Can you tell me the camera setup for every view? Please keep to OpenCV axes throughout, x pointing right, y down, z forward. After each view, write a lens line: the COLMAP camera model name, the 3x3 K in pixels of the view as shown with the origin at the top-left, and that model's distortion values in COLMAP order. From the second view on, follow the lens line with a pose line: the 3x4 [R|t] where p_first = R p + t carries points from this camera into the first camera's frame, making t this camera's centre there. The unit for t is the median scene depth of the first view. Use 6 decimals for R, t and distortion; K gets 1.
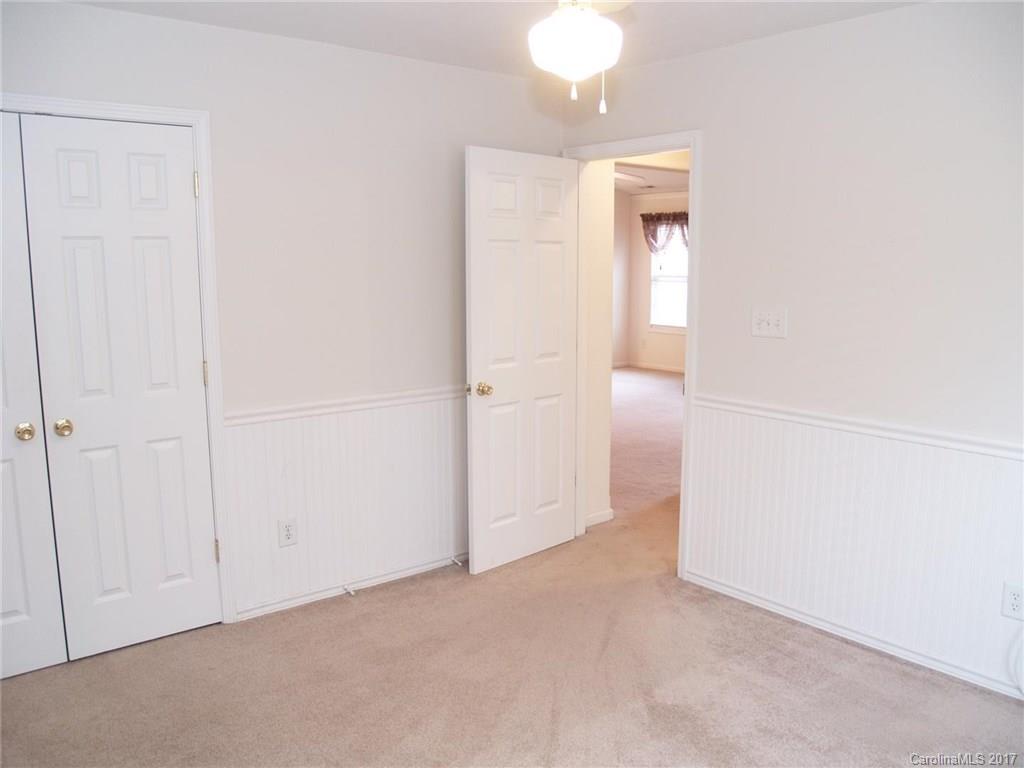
lens RADIAL K [[840.5, 0, 512.0], [0, 840.5, 384.0], [0, 0, 1]] dist [-0.122117, 0.077761]
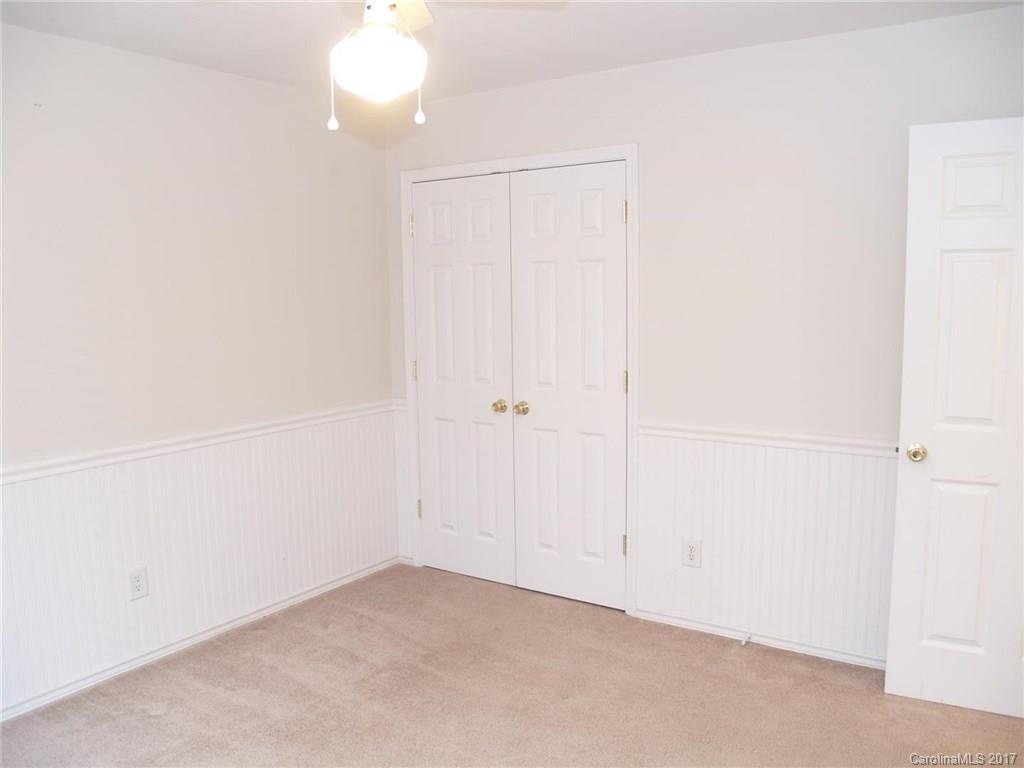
lens RADIAL K [[840.5, 0, 512.0], [0, 840.5, 384.0], [0, 0, 1]] dist [-0.122117, 0.077761]
pose [[0.272410, 0.110674, -0.955795, 0.618122], [-0.122141, 0.989304, 0.079743, -0.076417], [0.954397, 0.095020, 0.283014, 0.511308]]
